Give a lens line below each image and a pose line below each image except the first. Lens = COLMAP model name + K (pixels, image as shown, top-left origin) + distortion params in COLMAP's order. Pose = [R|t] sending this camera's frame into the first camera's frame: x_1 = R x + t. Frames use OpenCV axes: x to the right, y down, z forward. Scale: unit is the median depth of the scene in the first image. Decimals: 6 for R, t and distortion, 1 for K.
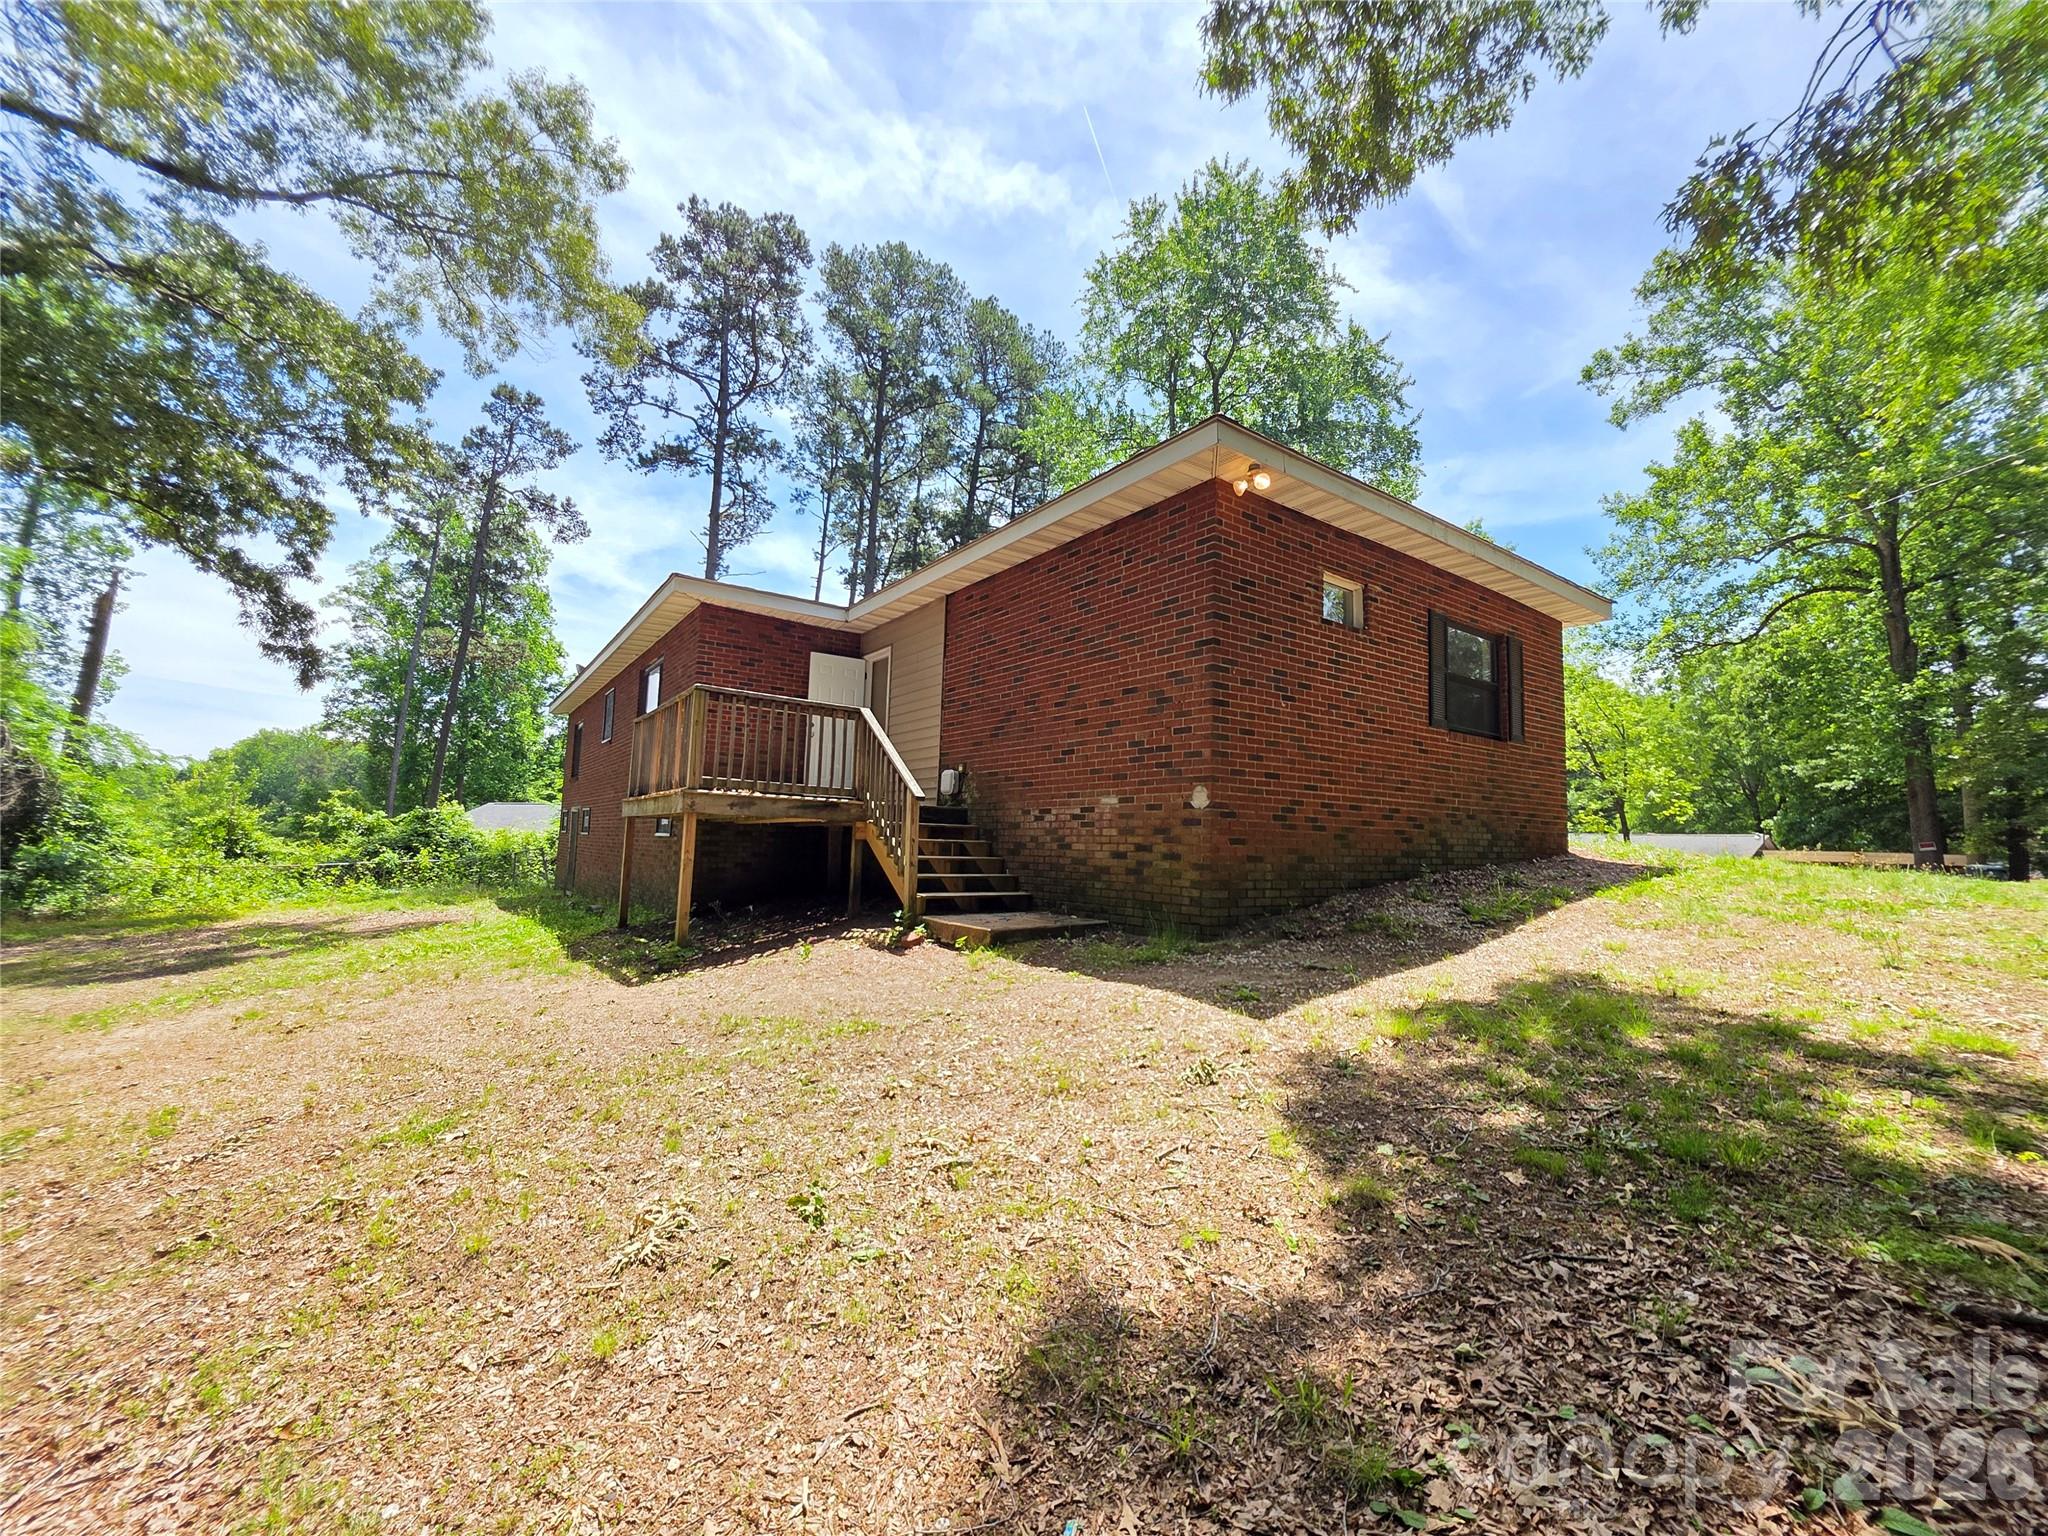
lens RADIAL K [[818.6, 0, 1025.7], [0, 818.6, 762.1], [0, 0, 1]] dist [-0.000135, 0.000098]
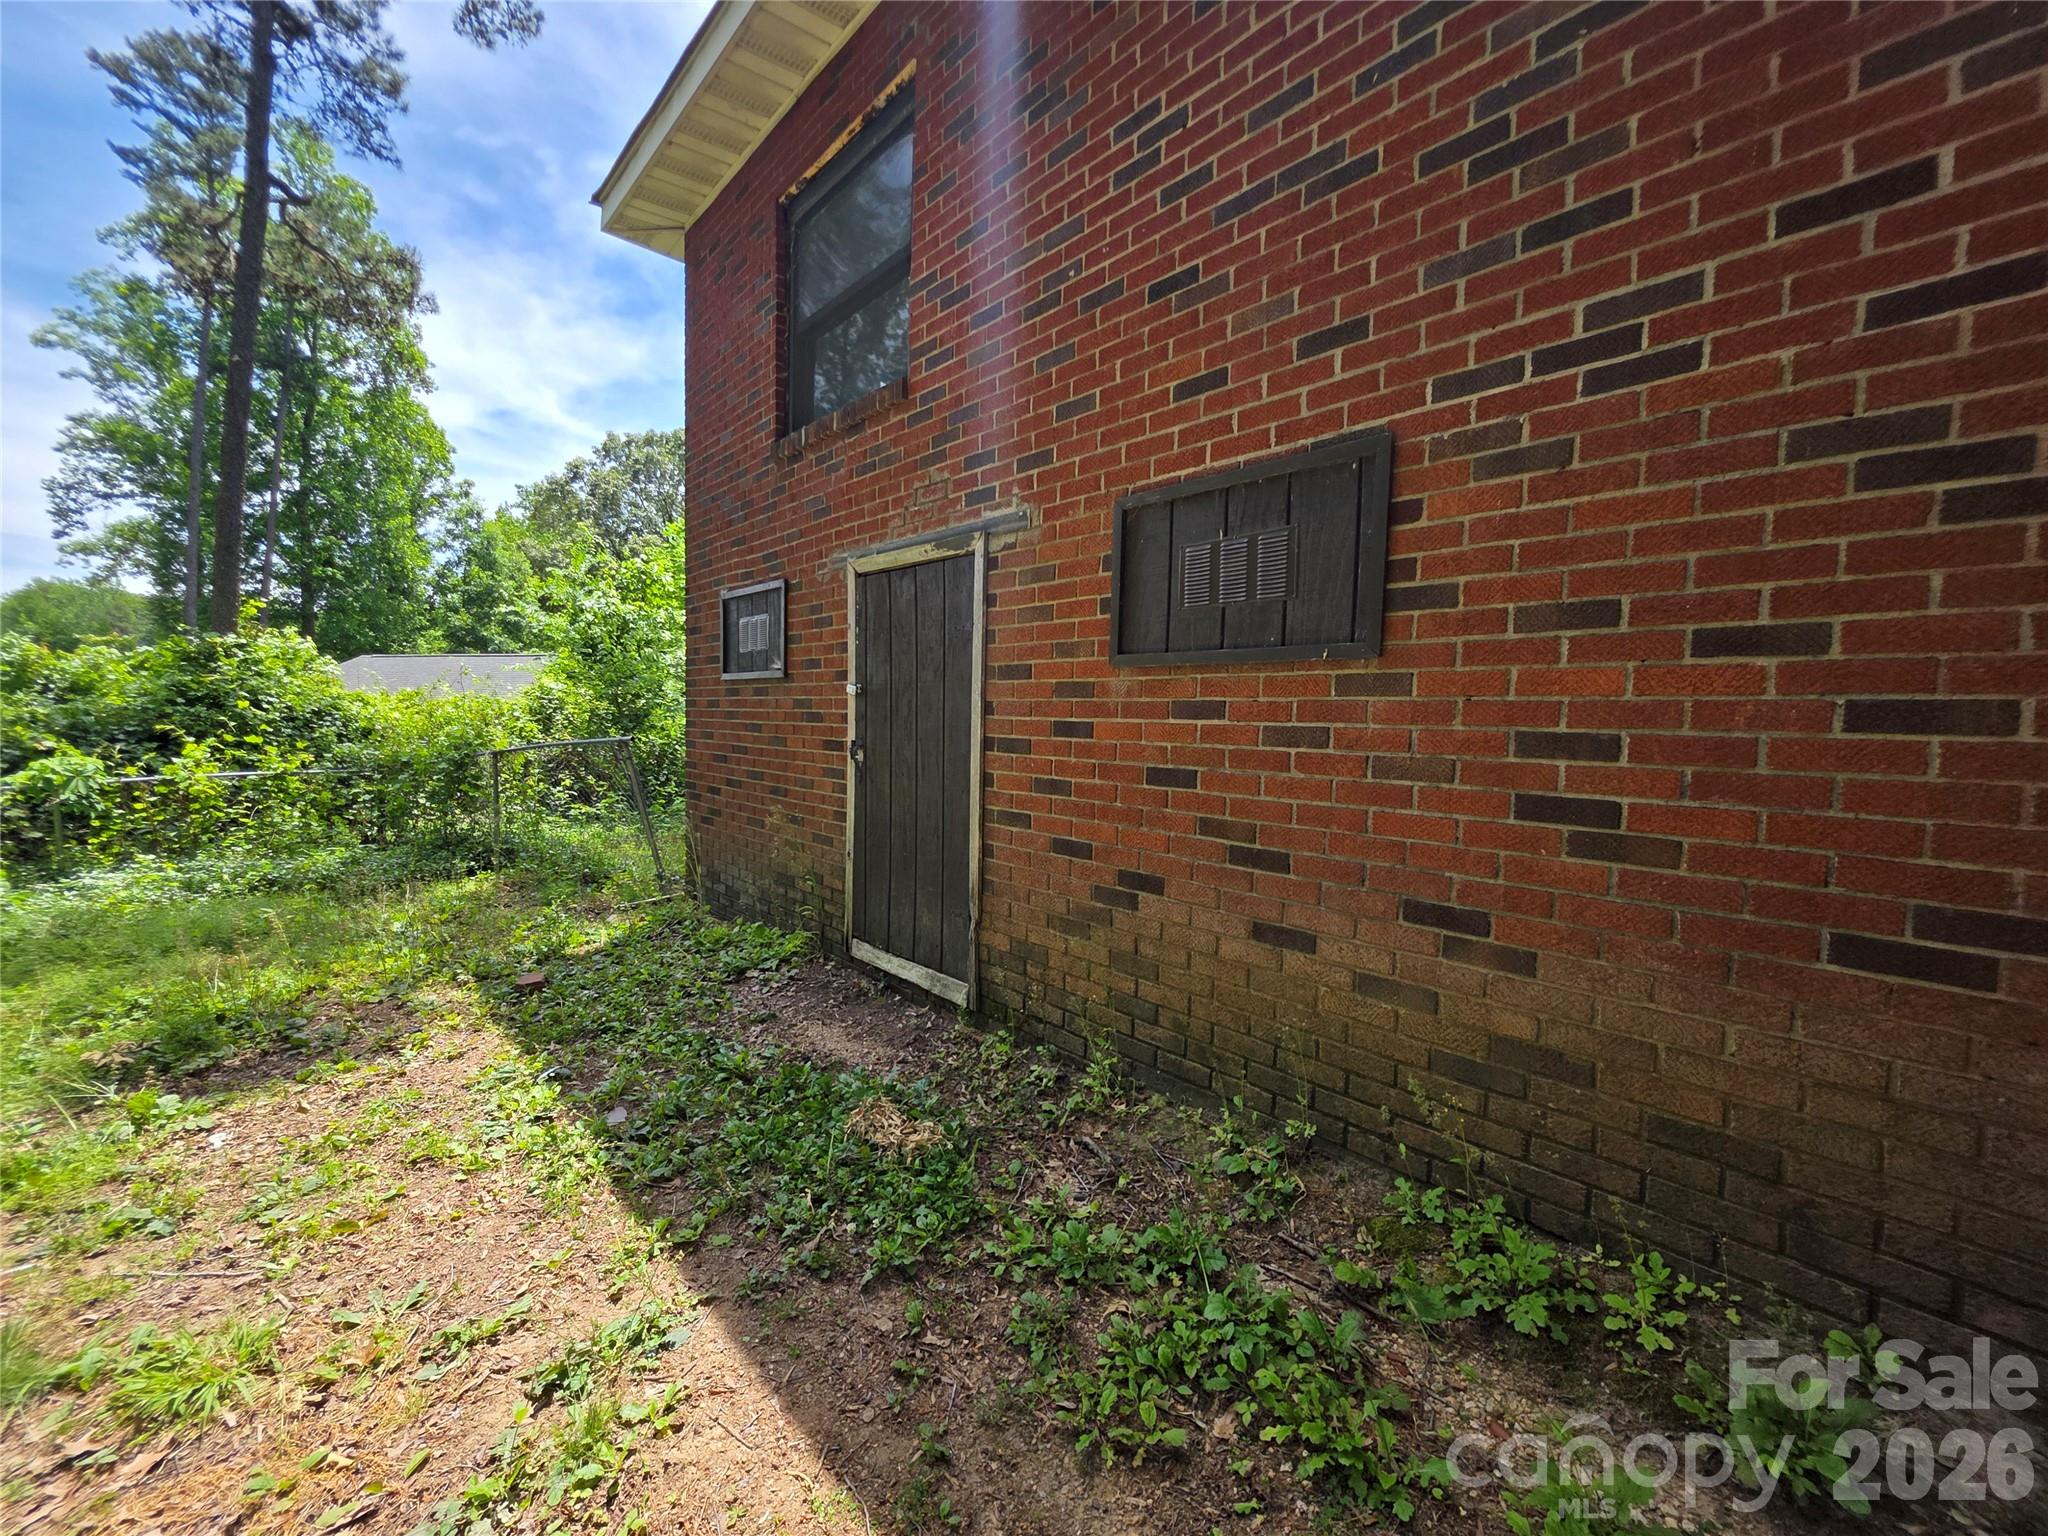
lens RADIAL K [[818.6, 0, 1025.7], [0, 818.6, 762.1], [0, 0, 1]] dist [-0.000135, 0.000098]
pose [[0.994323, -0.008109, 0.106094, -0.214530], [-0.008230, 0.988244, 0.152665, 0.030144], [-0.106085, -0.152672, 0.982567, 0.314420]]
